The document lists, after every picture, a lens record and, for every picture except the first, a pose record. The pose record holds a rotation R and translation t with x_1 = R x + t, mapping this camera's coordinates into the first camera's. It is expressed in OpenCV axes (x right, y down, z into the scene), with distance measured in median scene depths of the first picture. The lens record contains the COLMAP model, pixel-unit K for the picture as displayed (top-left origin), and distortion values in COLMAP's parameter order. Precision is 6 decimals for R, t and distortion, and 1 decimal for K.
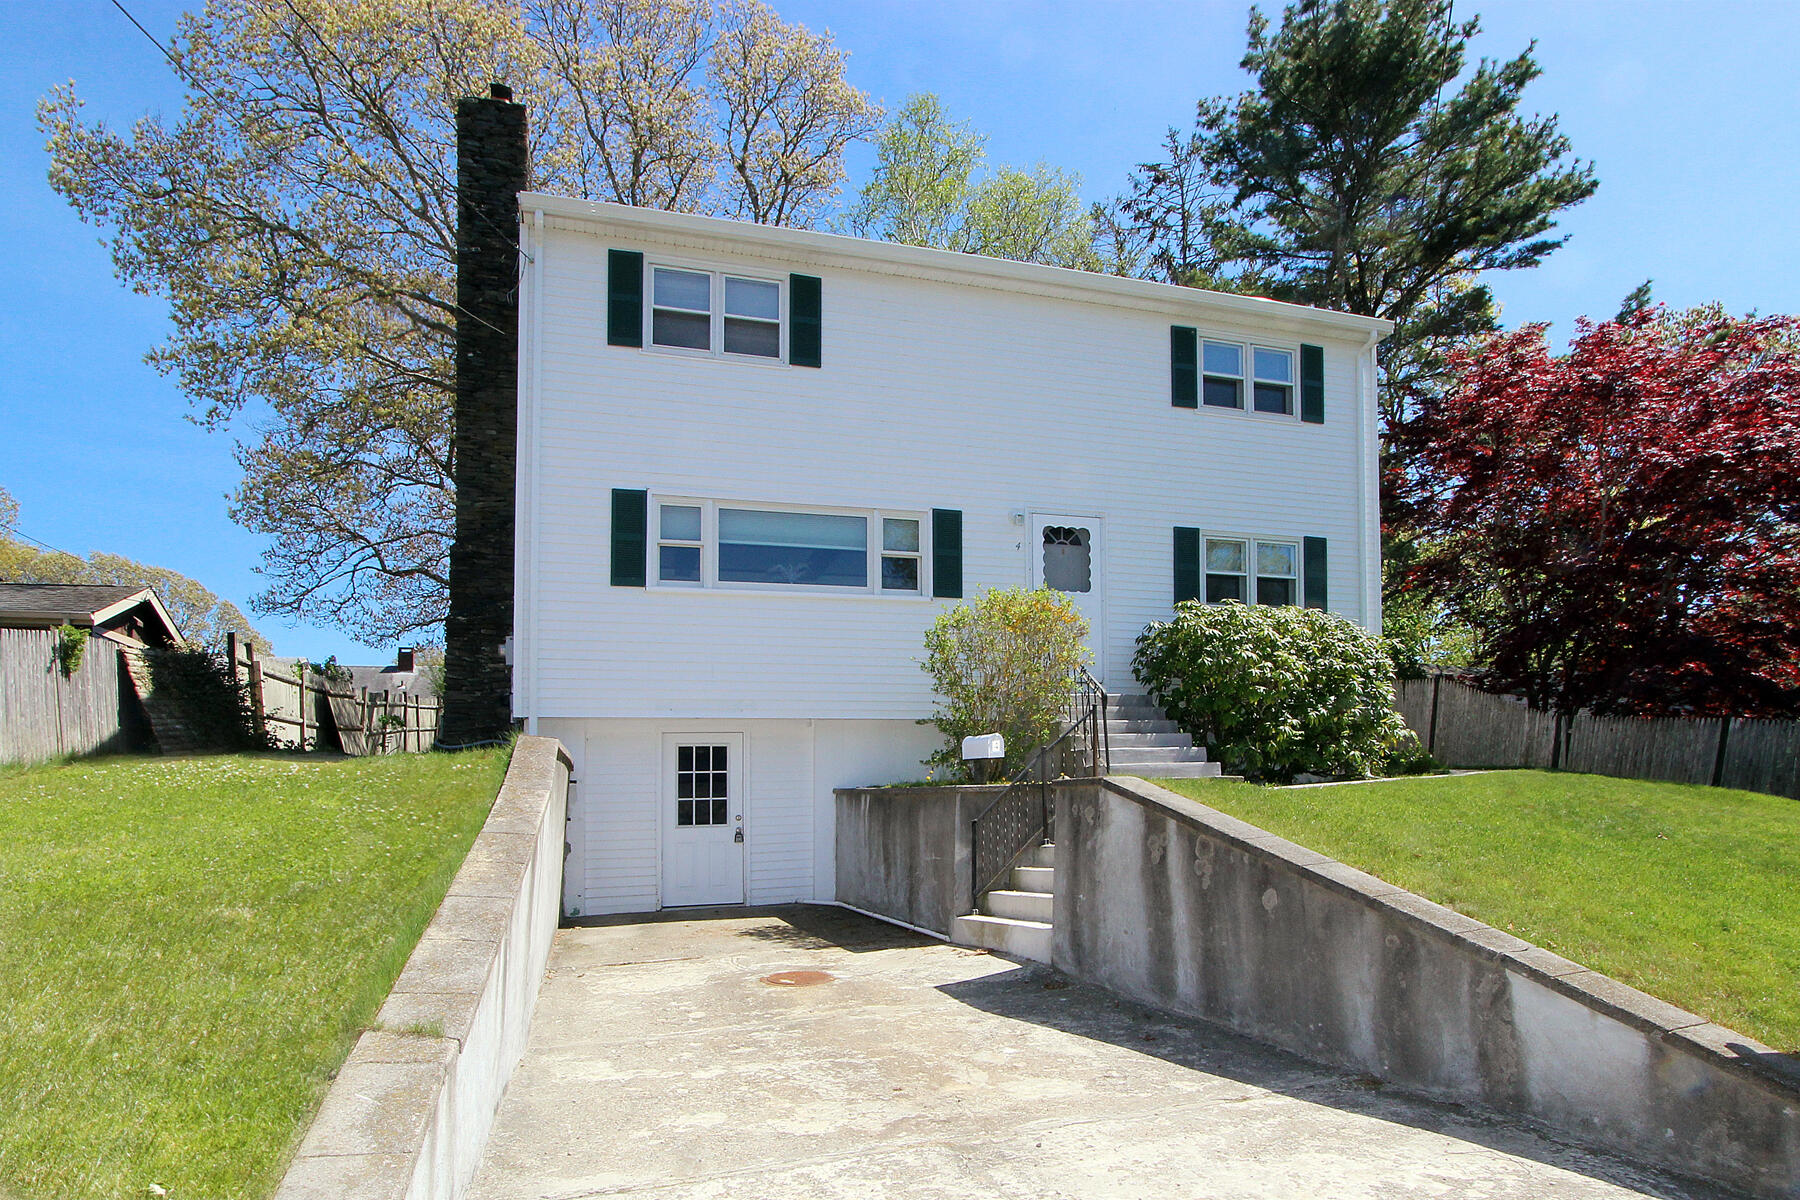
lens RADIAL K [[867.9, 0, 926.1], [0, 867.9, 619.3], [0, 0, 1]] dist [-0.013988, 0.000398]
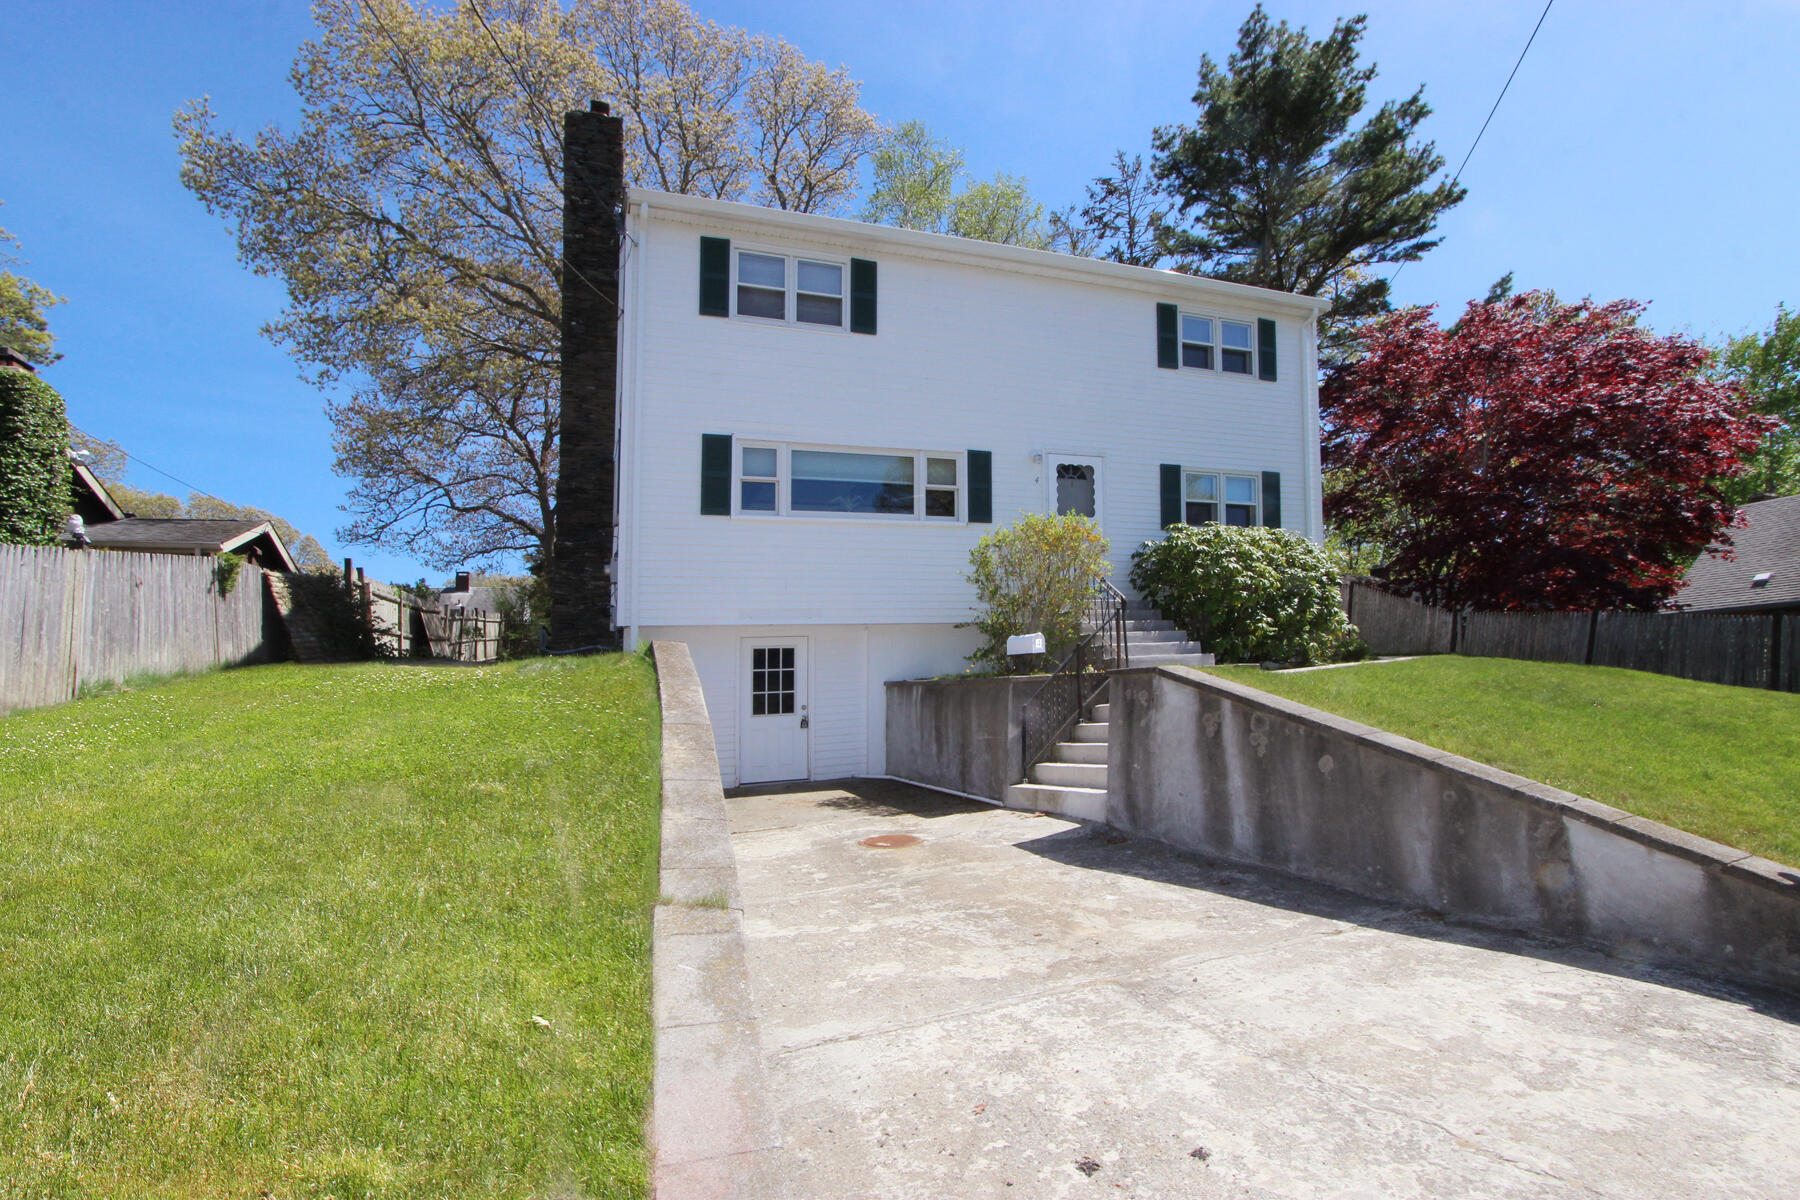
lens RADIAL K [[693.0, 0, 900.1], [0, 693.0, 531.0], [0, 0, 1]] dist [-0.014094, 0.000755]
pose [[0.998831, -0.008472, 0.047586, -0.133877], [0.009485, 0.999732, -0.021110, 0.006290], [-0.047394, 0.021537, 0.998644, 0.031326]]
